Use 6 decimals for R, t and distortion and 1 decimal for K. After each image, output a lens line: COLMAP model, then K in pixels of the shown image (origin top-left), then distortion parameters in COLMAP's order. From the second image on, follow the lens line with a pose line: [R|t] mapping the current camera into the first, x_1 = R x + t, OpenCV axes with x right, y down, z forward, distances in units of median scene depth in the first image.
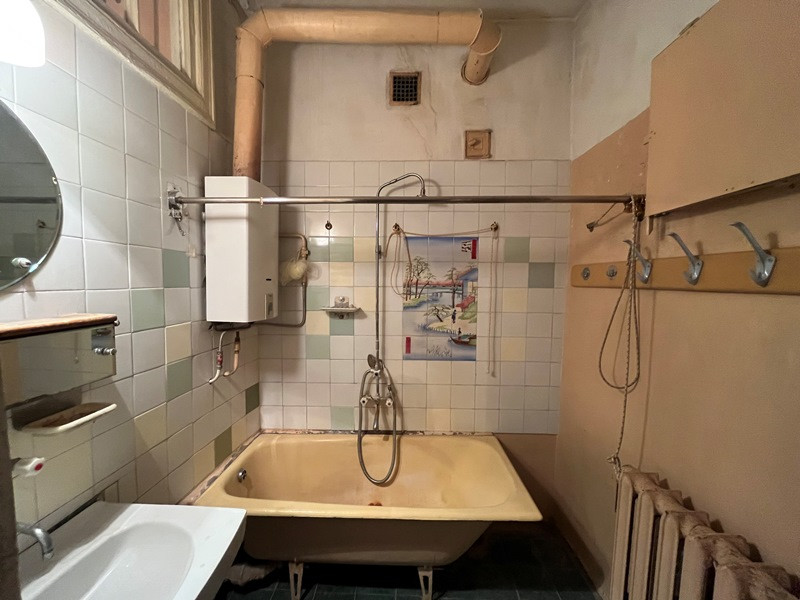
lens RADIAL K [[326.8, 0, 396.2], [0, 326.8, 301.1], [0, 0, 1]] dist [-0.007729, 0.000427]
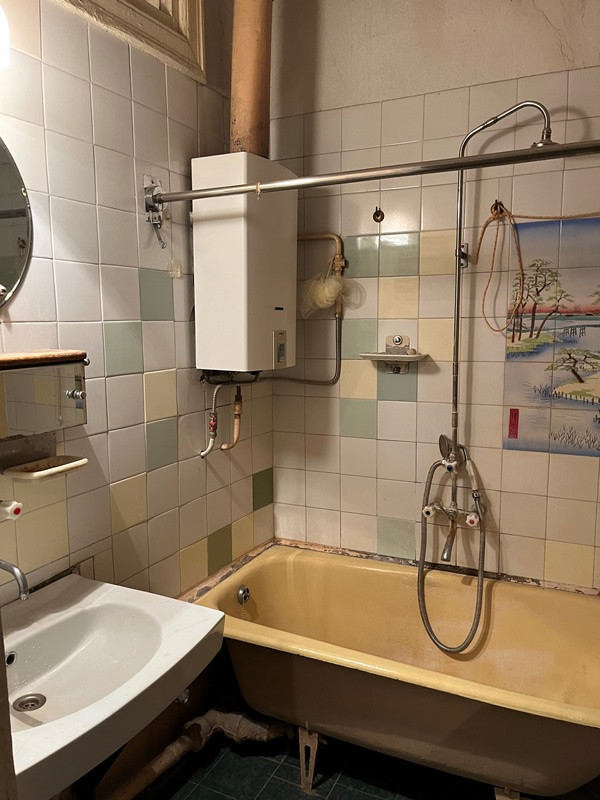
lens RADIAL K [[610.7, 0, 297.2], [0, 610.7, 401.1], [0, 0, 1]] dist [0.063333, -0.094229]
pose [[0.911712, 0.039303, -0.408947, 0.130689], [-0.008765, 0.997048, 0.076283, 0.021845], [0.410737, -0.065964, 0.909364, -0.099686]]
